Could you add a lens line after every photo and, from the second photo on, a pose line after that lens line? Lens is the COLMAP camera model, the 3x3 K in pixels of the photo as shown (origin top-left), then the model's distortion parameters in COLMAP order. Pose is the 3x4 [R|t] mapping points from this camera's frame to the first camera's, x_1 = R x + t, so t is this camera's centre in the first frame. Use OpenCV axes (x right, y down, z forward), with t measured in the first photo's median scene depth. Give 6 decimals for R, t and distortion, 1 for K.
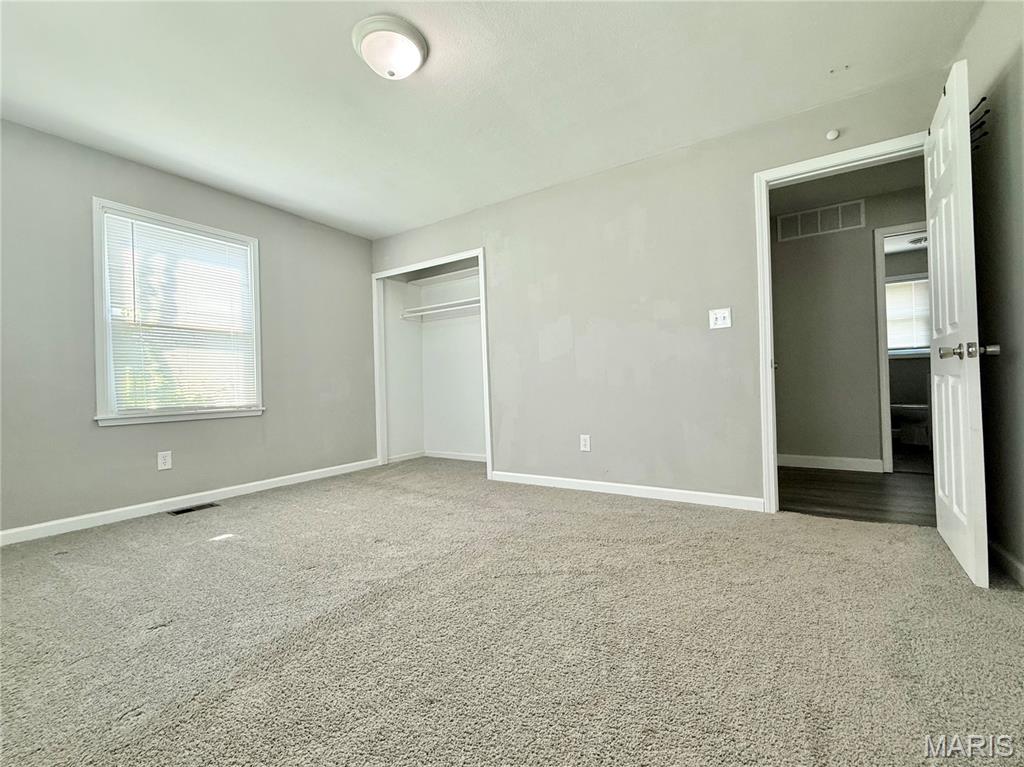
lens RADIAL K [[421.5, 0, 505.5], [0, 421.5, 383.9], [0, 0, 1]] dist [-0.000603, -0.000019]
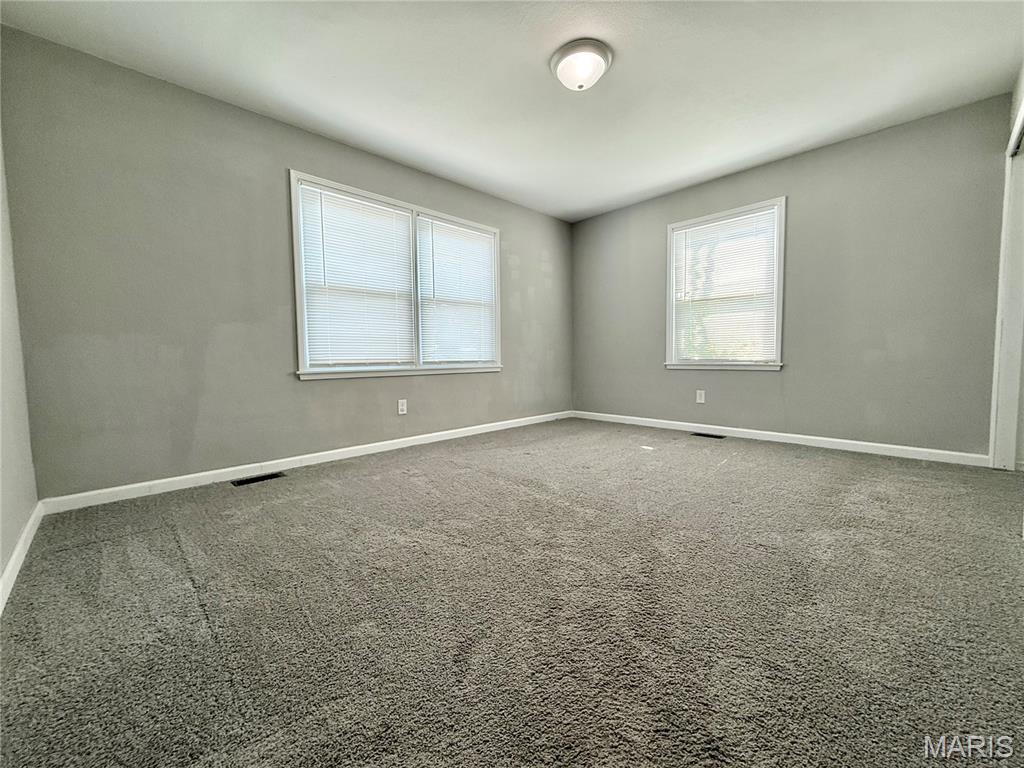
lens RADIAL K [[406.2, 0, 518.6], [0, 406.2, 381.4], [0, 0, 1]] dist [0.000135, 0.000006]
pose [[-0.200103, 0.088967, -0.975727, 0.609757], [0.020346, 0.996031, 0.086646, 0.001656], [0.979564, -0.002514, -0.201119, 0.659377]]
